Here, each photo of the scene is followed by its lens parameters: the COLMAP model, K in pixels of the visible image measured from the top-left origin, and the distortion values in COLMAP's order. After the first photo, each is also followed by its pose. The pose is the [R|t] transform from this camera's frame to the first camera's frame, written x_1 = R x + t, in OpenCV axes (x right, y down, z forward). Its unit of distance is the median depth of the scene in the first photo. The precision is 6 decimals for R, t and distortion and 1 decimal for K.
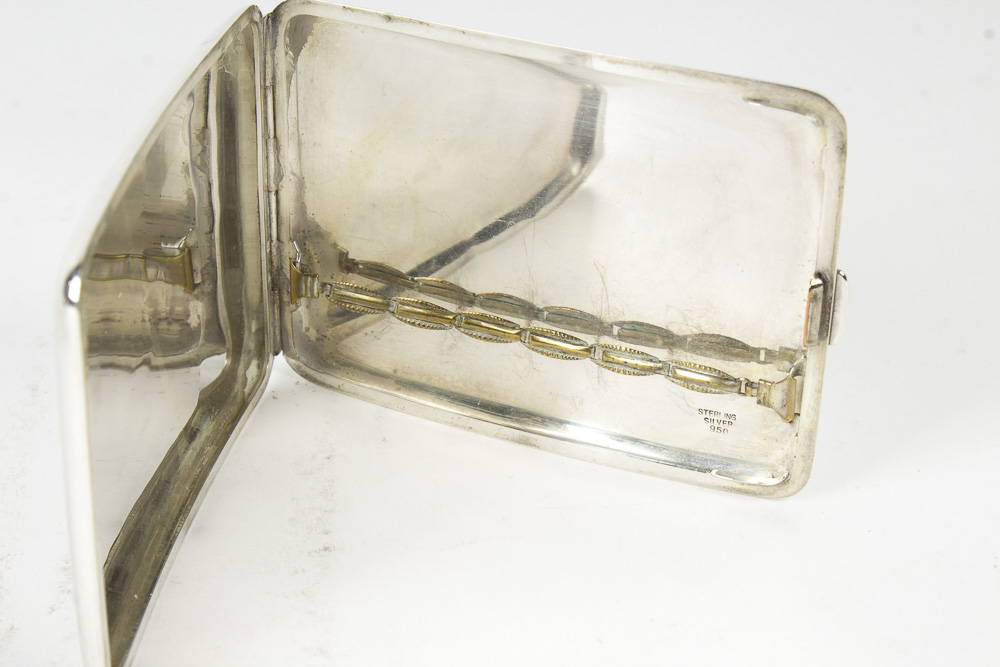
lens RADIAL K [[2452.6, 0, 499.2], [0, 2452.6, 333.8], [0, 0, 1]] dist [0.214583, 0.000000]
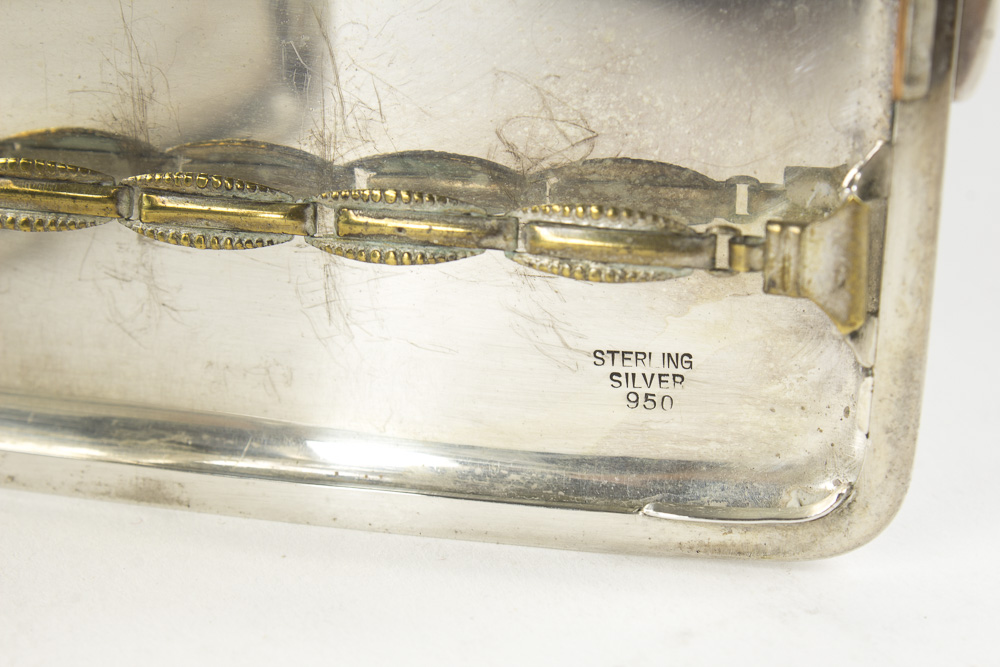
lens RADIAL K [[2265.7, 0, 500.1], [0, 2265.7, 332.4], [0, 0, 1]] dist [0.042810, 0.000000]
pose [[0.986670, -0.071458, 0.146204, 0.014656], [0.092938, 0.984938, -0.145804, 0.079106], [-0.133583, 0.157448, 0.978451, 0.657120]]
